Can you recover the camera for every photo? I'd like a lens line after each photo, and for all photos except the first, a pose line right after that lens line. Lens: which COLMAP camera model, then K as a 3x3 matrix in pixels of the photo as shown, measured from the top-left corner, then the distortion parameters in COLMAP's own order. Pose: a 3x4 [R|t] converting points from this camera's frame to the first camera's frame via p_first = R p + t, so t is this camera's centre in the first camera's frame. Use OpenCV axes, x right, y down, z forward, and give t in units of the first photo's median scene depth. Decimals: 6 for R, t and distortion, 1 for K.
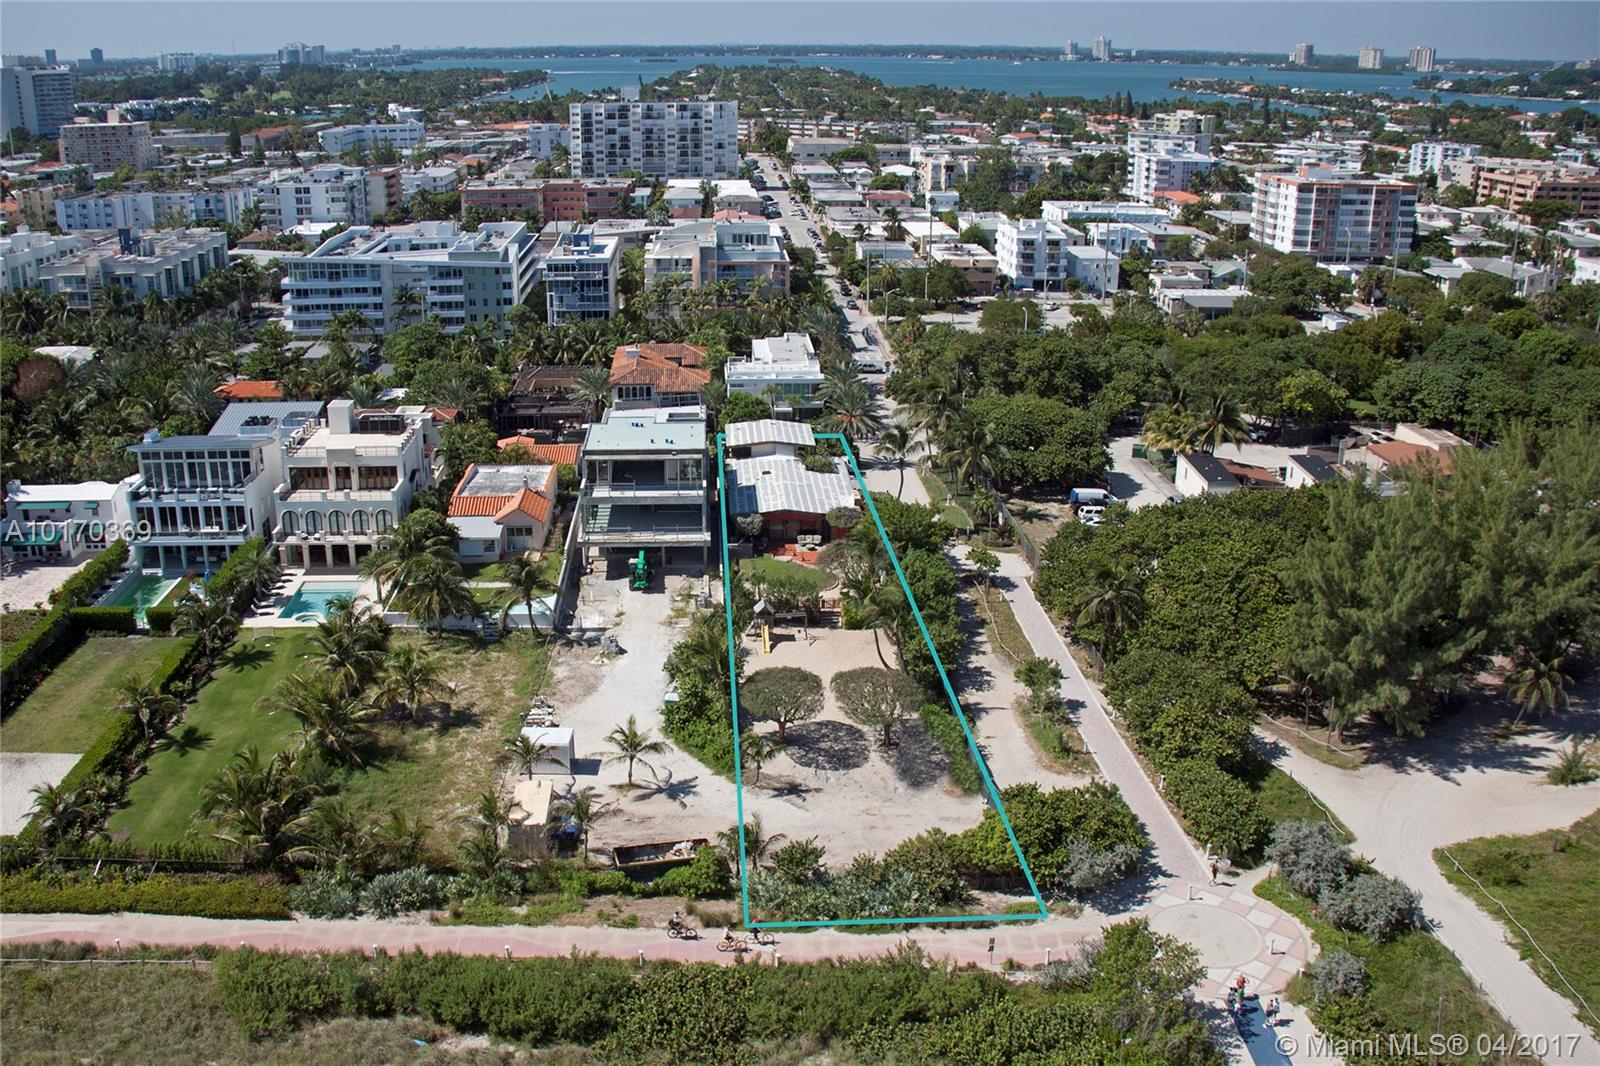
lens RADIAL K [[1505.9, 0, 716.2], [0, 1505.9, 558.4], [0, 0, 1]] dist [-0.193034, 0.162053]
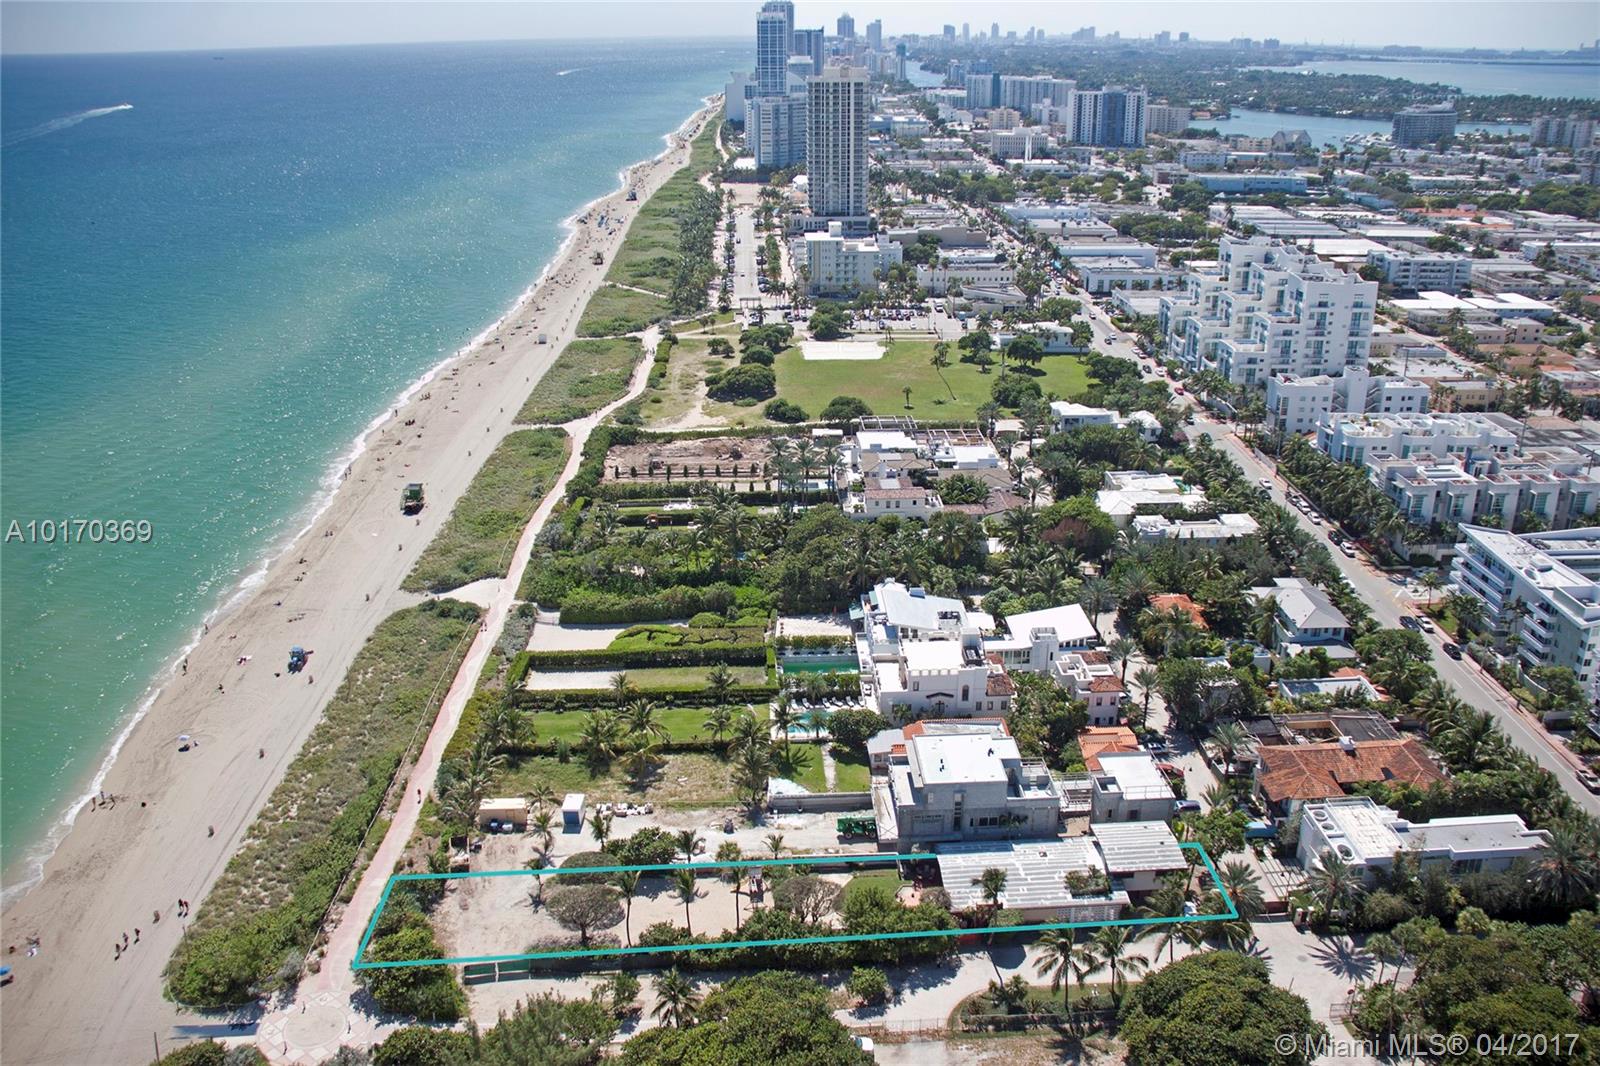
lens RADIAL K [[1334.6, 0, 800.0], [0, 1334.6, 533.0], [0, 0, 1]] dist [-0.188066, 0.150762]
pose [[0.044188, 0.370645, -0.927723, 0.925665], [-0.335924, 0.880070, 0.335606, -0.587005], [0.940852, 0.296815, 0.163397, 0.645253]]
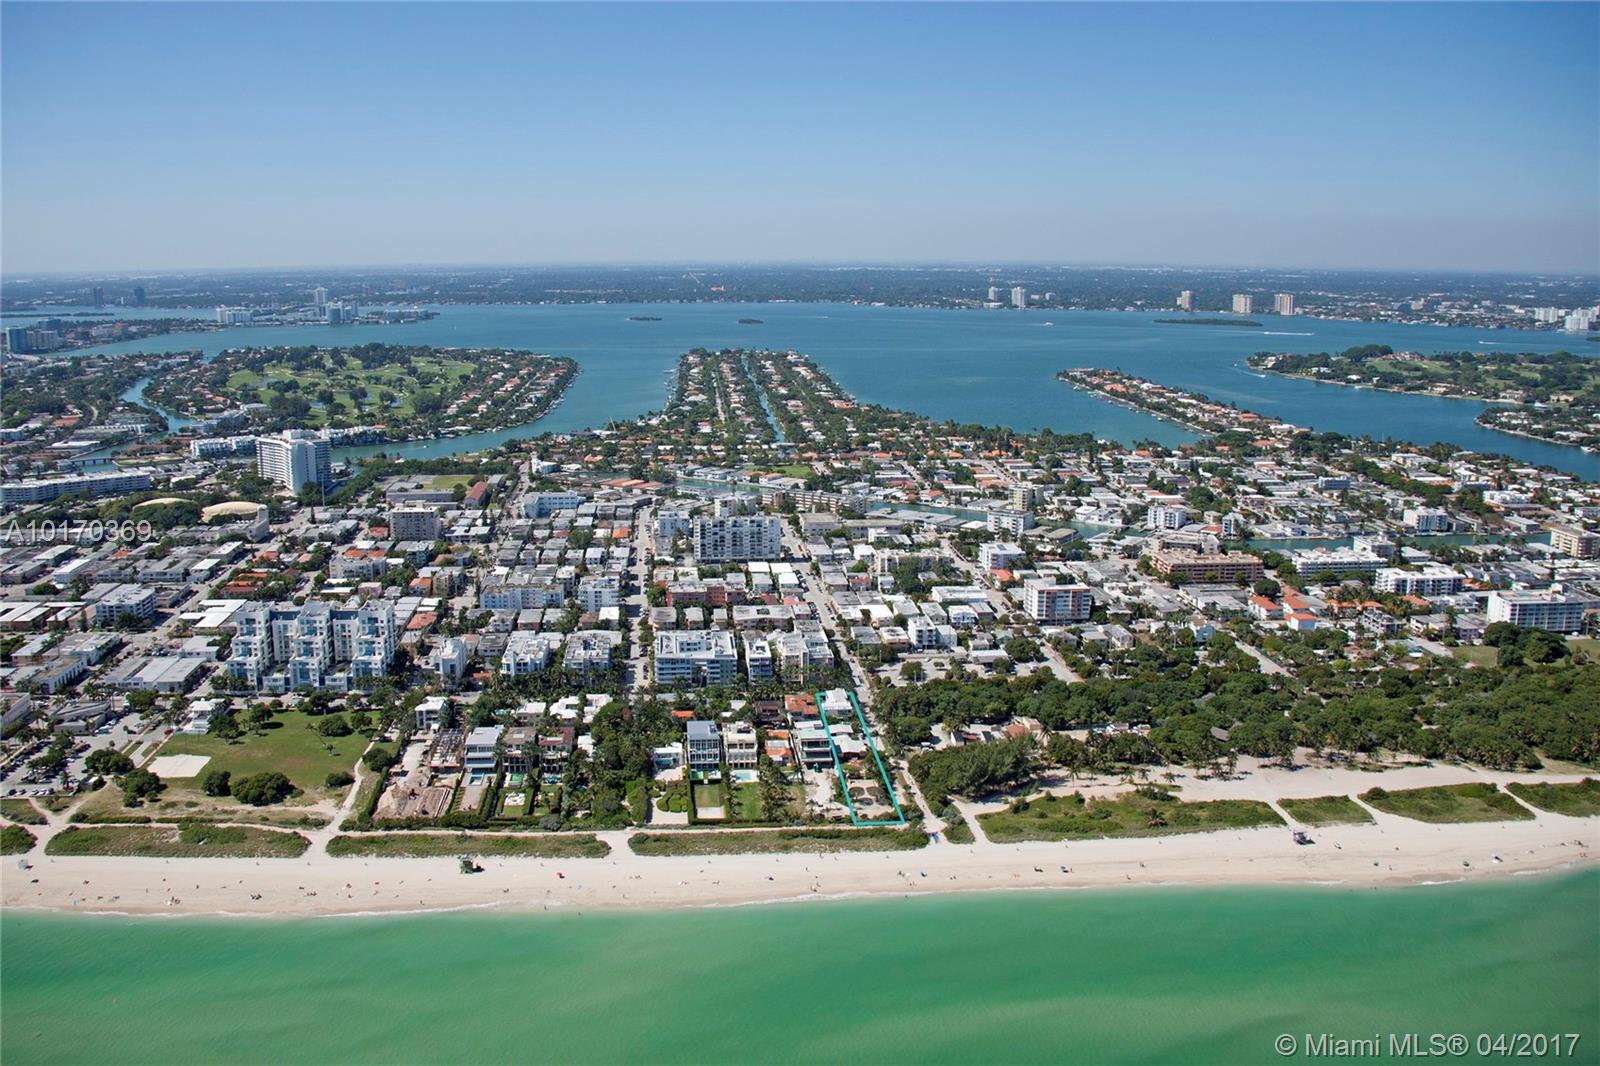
lens RADIAL K [[1434.2, 0, 757.5], [0, 1434.2, 526.3], [0, 0, 1]] dist [-0.191532, 0.155355]
pose [[0.998351, -0.010278, 0.056470, -0.419629], [0.018499, 0.988956, -0.147051, -0.073254], [-0.054335, 0.147853, 0.987516, -2.945359]]
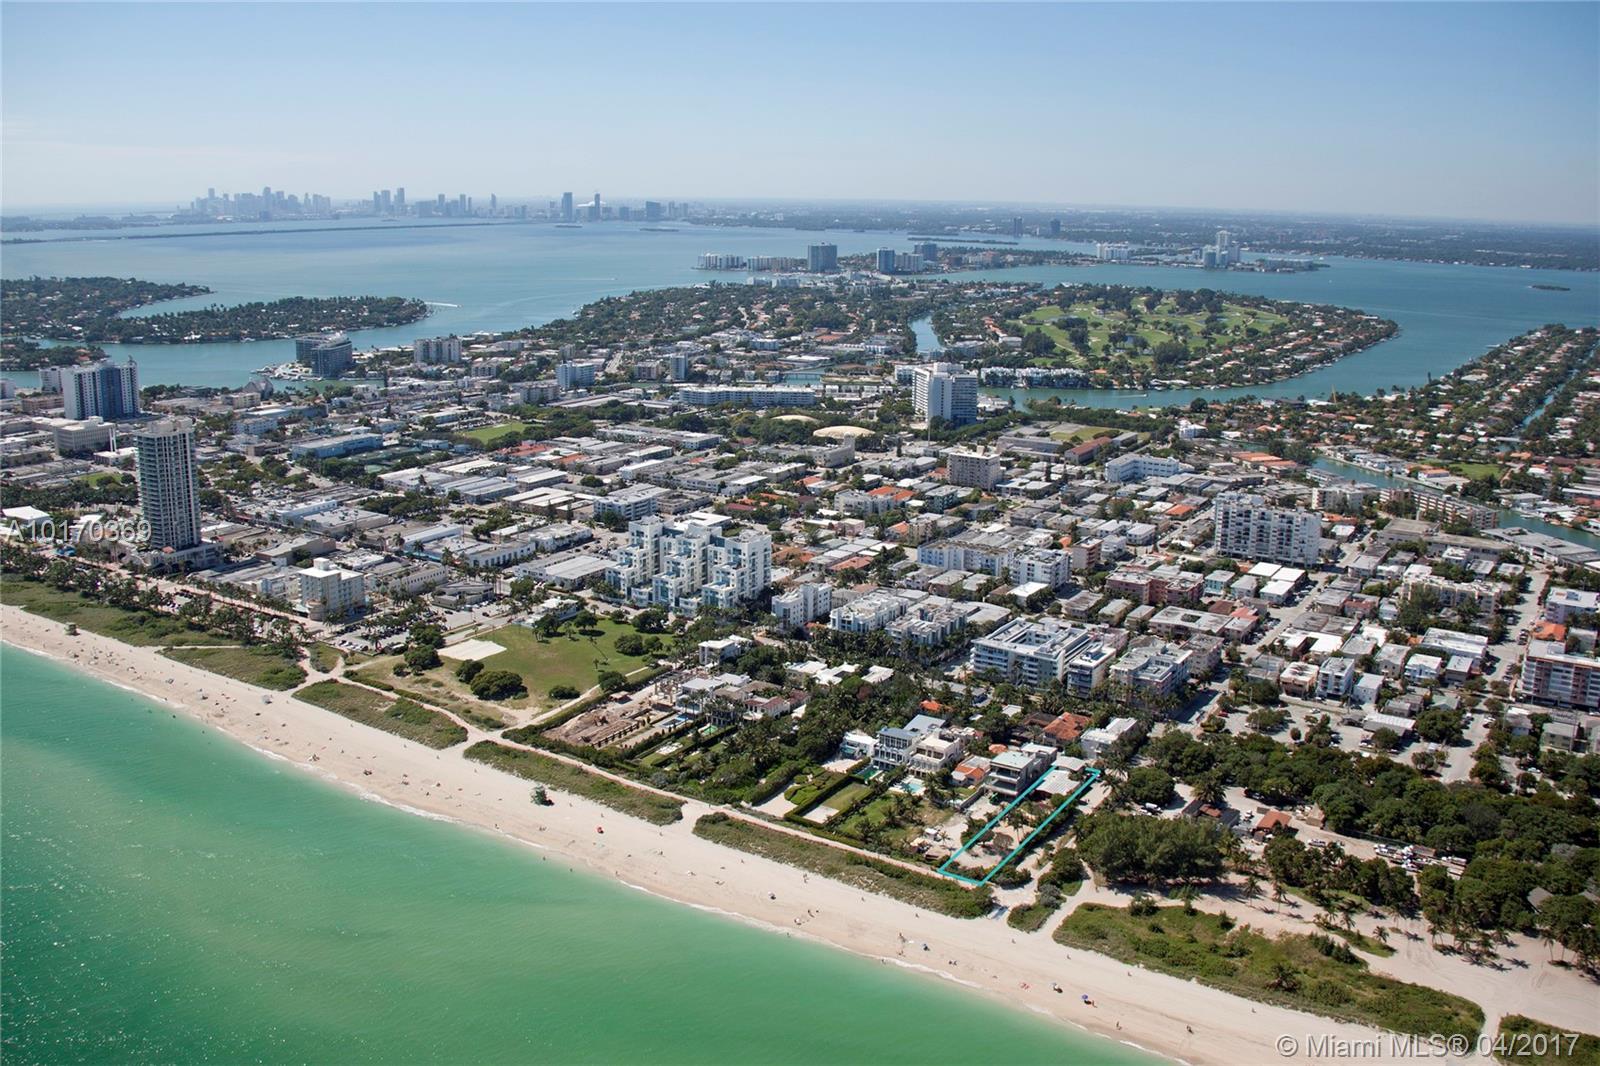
lens RADIAL K [[1434.2, 0, 757.5], [0, 1434.2, 526.3], [0, 0, 1]] dist [-0.191532, 0.155355]
pose [[0.827118, 0.140411, -0.544206, 1.199850], [-0.197982, 0.979015, -0.048308, -0.342743], [0.526002, 0.147700, 0.837560, -2.179869]]
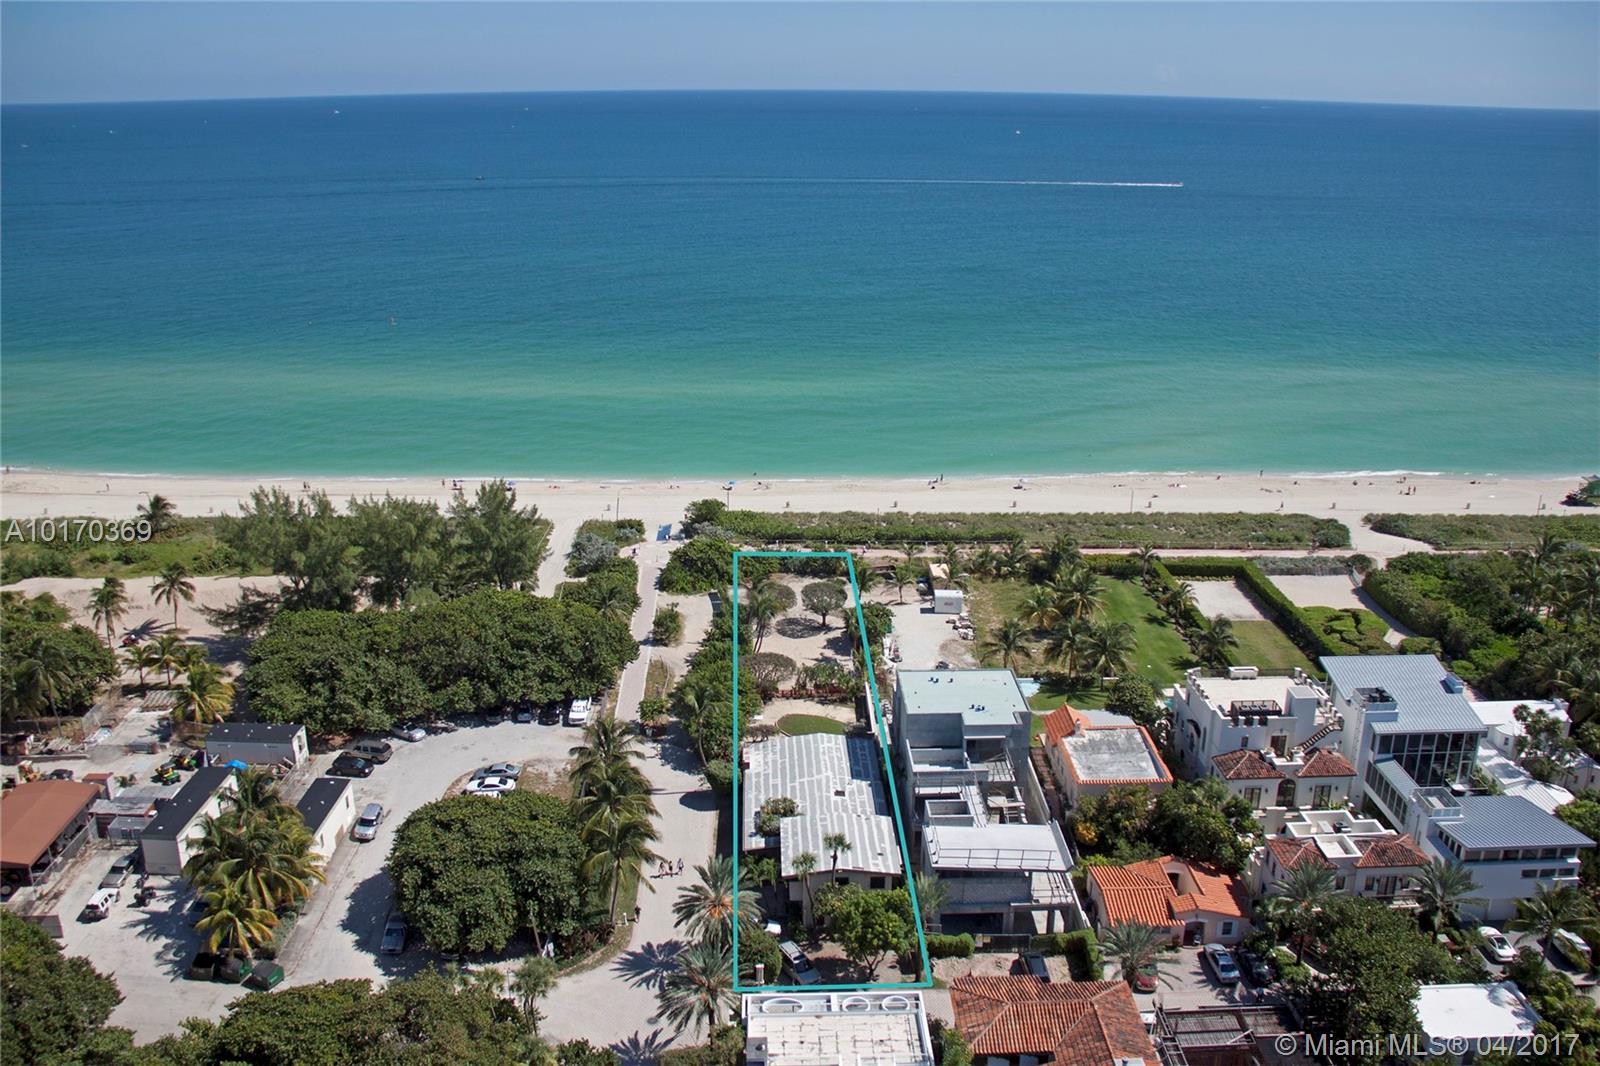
lens RADIAL K [[1334.6, 0, 800.0], [0, 1334.6, 533.0], [0, 0, 1]] dist [-0.188066, 0.150762]
pose [[-0.999837, 0.009576, -0.015318, 0.072116], [-0.002235, 0.775855, 0.630907, -0.715635], [0.017926, 0.630838, -0.775707, 1.603854]]
